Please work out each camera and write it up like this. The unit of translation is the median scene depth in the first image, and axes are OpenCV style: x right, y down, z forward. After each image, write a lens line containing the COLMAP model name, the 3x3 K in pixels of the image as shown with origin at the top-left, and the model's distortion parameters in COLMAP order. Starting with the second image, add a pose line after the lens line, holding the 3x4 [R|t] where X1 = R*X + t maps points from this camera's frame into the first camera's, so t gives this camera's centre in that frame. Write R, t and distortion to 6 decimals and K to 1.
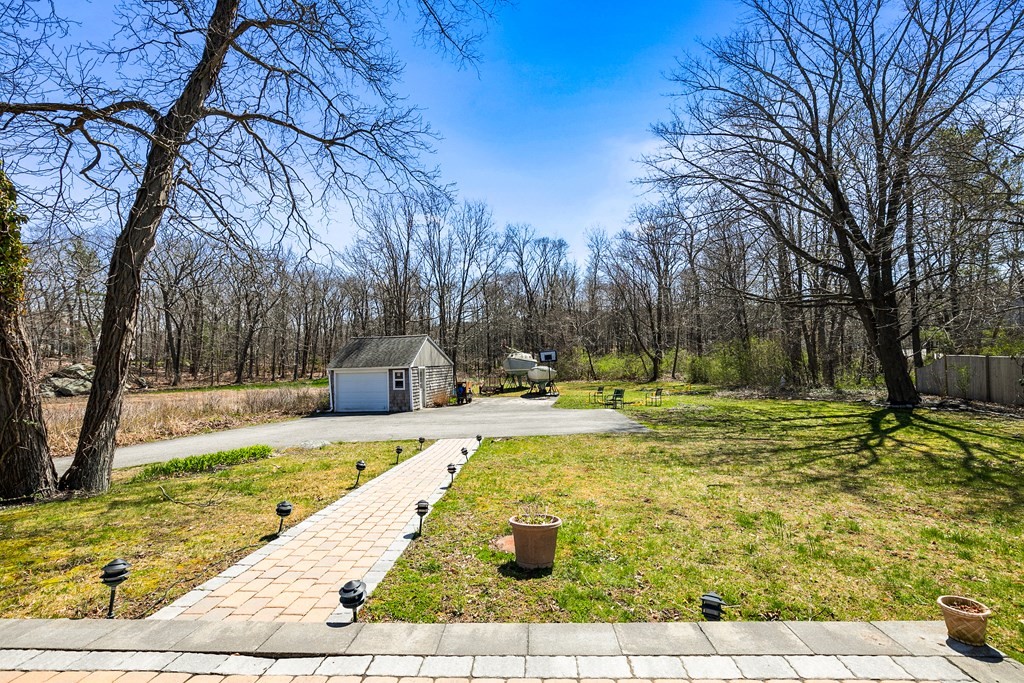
lens RADIAL K [[467.3, 0, 512.2], [0, 467.3, 350.5], [0, 0, 1]] dist [-0.013709, 0.004445]
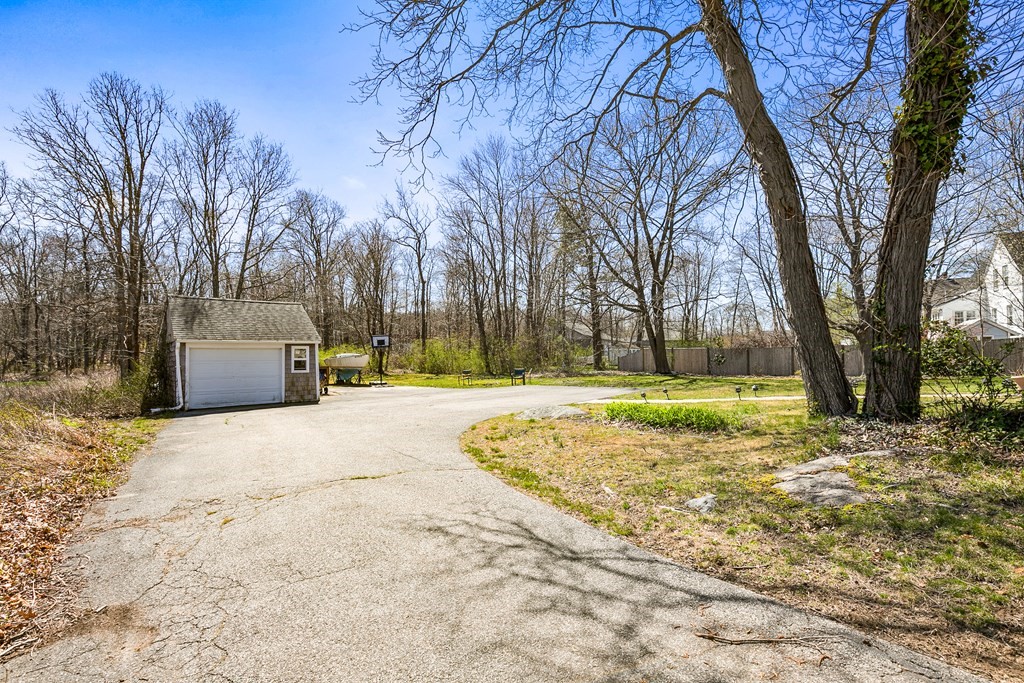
lens RADIAL K [[467.3, 0, 509.8], [0, 467.3, 343.6], [0, 0, 1]] dist [-0.013709, 0.004445]
pose [[0.638369, 0.040589, 0.768660, -0.531061], [-0.017106, 0.999110, -0.038552, 0.053927], [-0.769540, 0.011462, 0.638495, 0.236092]]
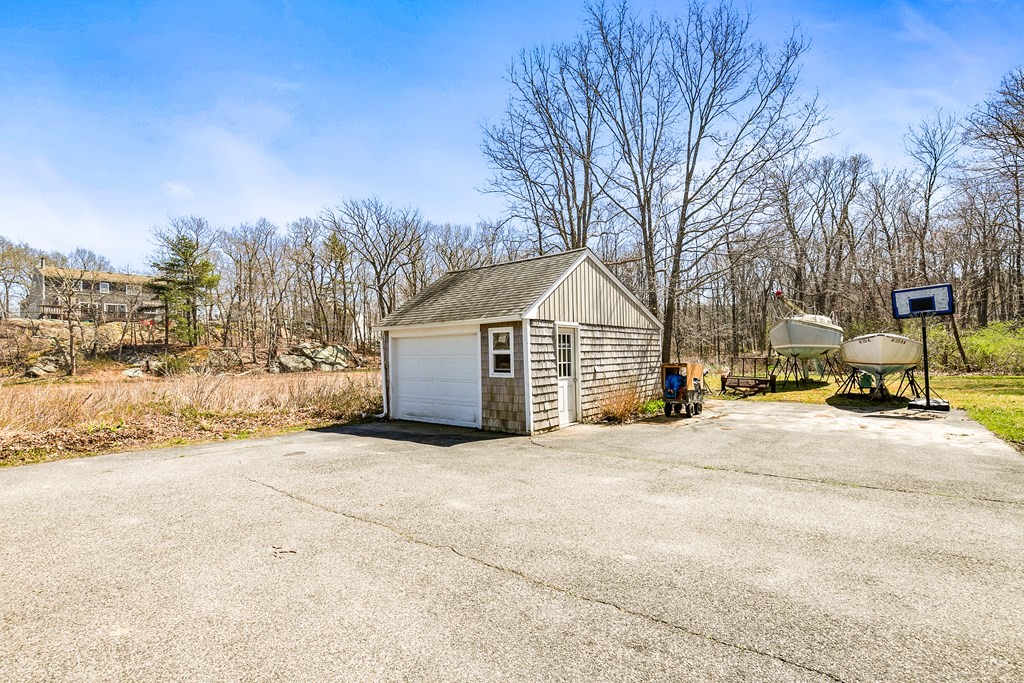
lens RADIAL K [[467.3, 0, 509.4], [0, 467.3, 345.3], [0, 0, 1]] dist [-0.013709, 0.004445]
pose [[0.880174, 0.002916, -0.474643, -0.042674], [0.004089, 0.999897, 0.013724, 0.045699], [0.474634, -0.014021, 0.880072, 0.577181]]
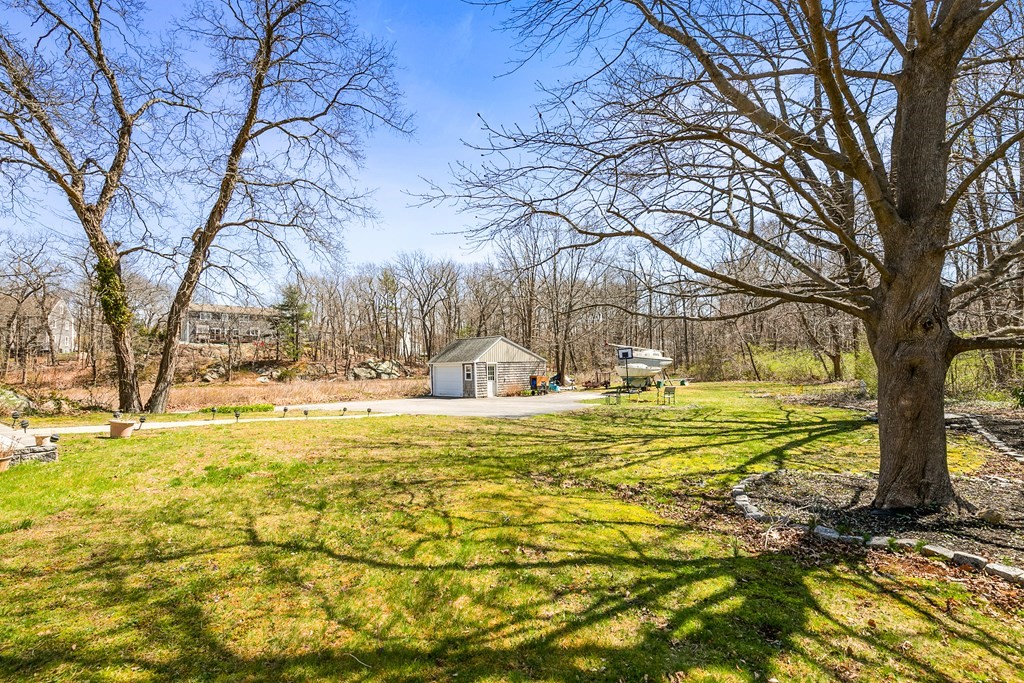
lens RADIAL K [[467.3, 0, 514.2], [0, 467.3, 346.9], [0, 0, 1]] dist [-0.013709, 0.004445]
pose [[0.844986, -0.004980, -0.534765, 0.470707], [0.003871, 0.999987, -0.003197, -0.001221], [0.534774, 0.000632, 0.844995, 0.003548]]
